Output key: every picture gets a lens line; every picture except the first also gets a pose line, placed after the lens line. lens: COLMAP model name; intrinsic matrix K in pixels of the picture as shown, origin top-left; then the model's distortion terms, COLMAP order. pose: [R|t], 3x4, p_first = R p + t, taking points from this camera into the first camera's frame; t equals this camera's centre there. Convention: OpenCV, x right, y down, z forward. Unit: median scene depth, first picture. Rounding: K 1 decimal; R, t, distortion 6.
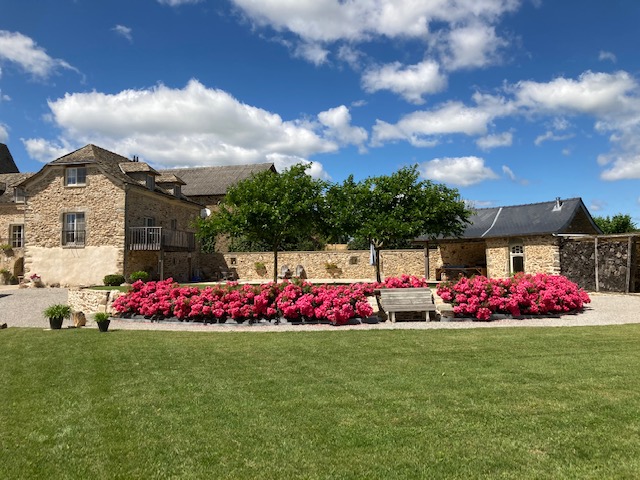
lens RADIAL K [[511.8, 0, 319.8], [0, 511.8, 238.1], [0, 0, 1]] dist [-0.010682, -0.007550]
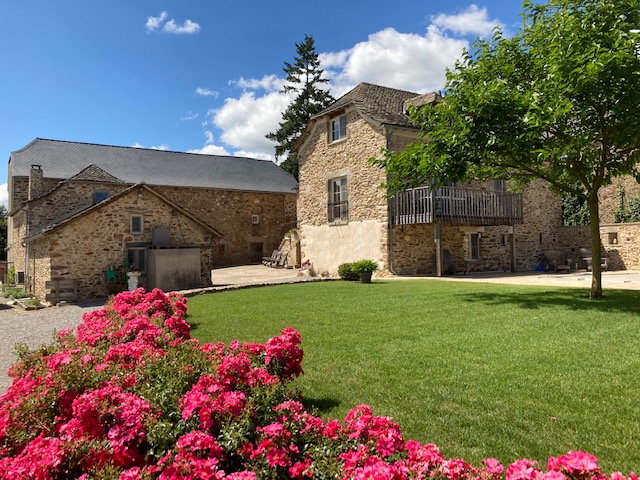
lens RADIAL K [[511.8, 0, 318.9], [0, 511.8, 240.7], [0, 0, 1]] dist [-0.010682, -0.007550]
pose [[0.656196, -0.015991, -0.754421, 0.061938], [0.050763, 0.998446, 0.022990, 0.023037], [0.752881, -0.053382, 0.655988, 0.485527]]
